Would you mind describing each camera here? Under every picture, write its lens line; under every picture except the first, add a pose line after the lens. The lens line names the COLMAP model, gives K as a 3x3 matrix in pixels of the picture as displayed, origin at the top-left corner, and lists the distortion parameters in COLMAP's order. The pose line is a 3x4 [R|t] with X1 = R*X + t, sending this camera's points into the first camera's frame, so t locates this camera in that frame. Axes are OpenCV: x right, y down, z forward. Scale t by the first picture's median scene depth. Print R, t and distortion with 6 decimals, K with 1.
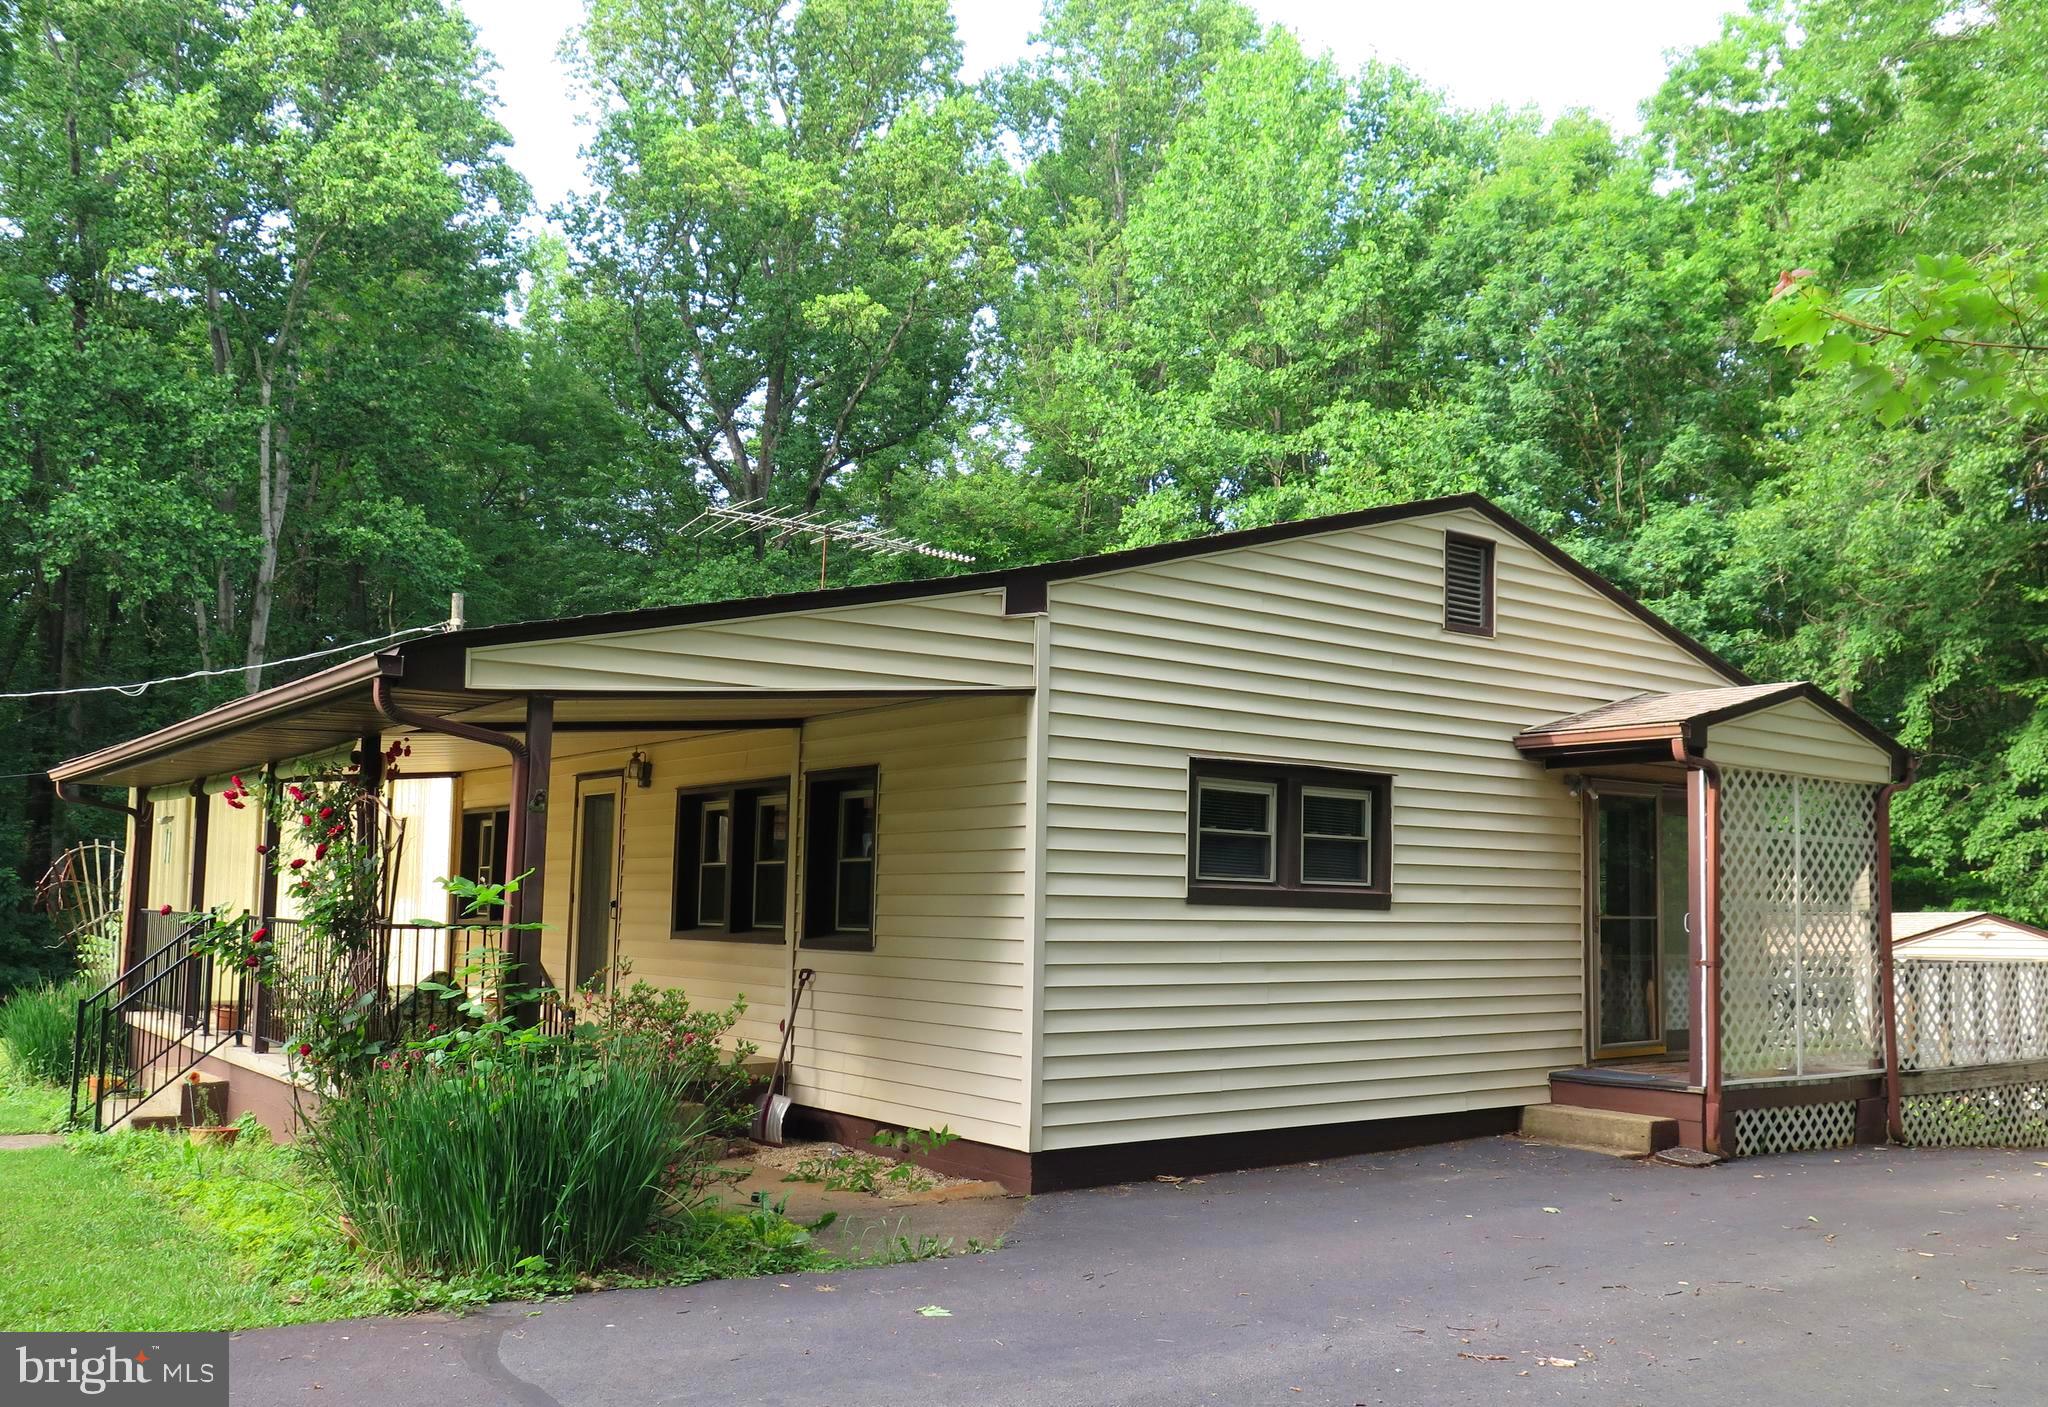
lens RADIAL K [[1699.7, 0, 1015.0], [0, 1699.7, 765.5], [0, 0, 1]] dist [-0.018976, -0.016408]
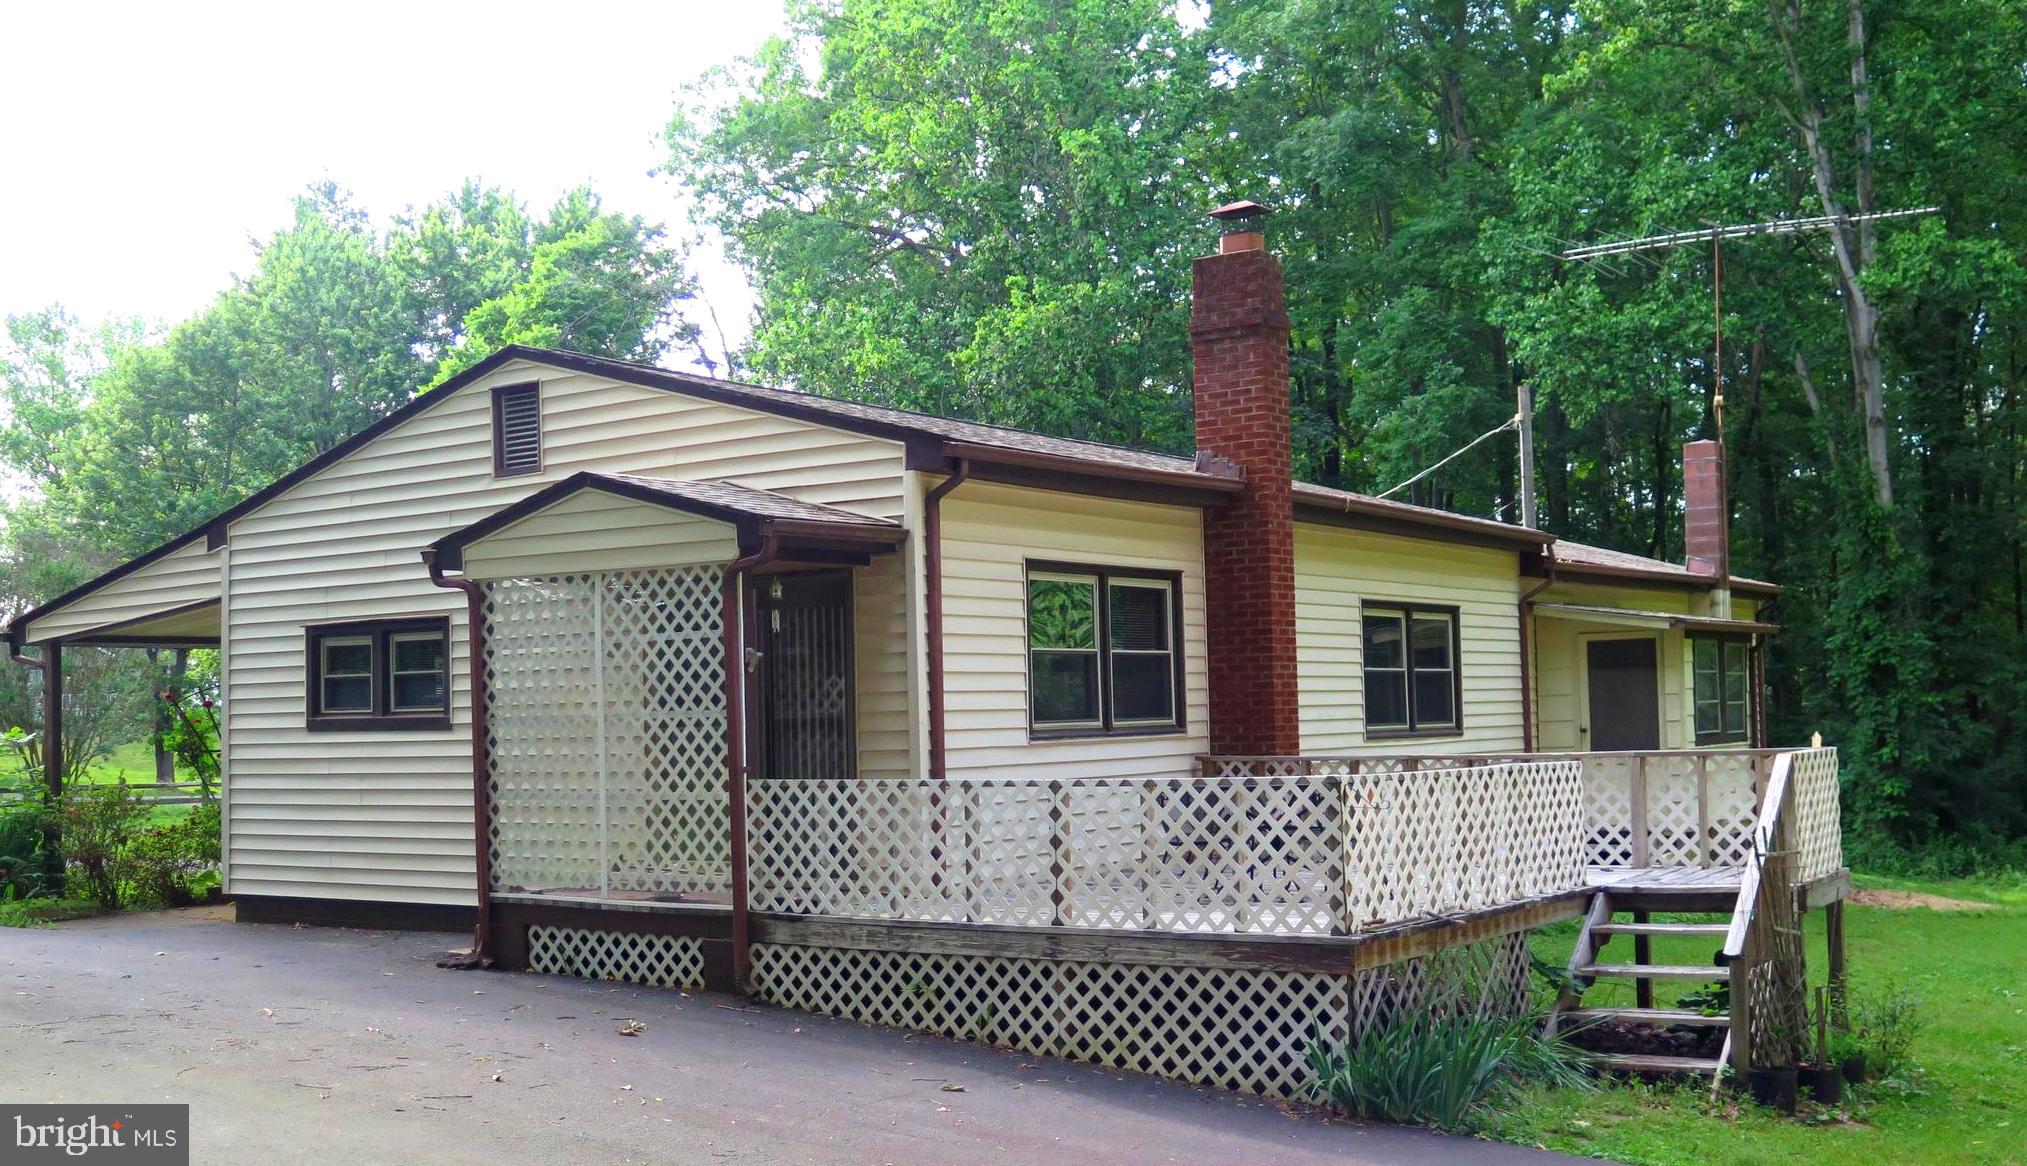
lens RADIAL K [[2158.4, 0, 1012.5], [0, 2158.4, 592.7], [0, 0, 1]] dist [-0.017834, 0.000000]
pose [[0.294273, -0.082624, -0.952143, 1.843277], [0.102884, 0.993205, -0.054390, 0.116455], [0.950168, -0.081955, 0.300774, 0.968019]]
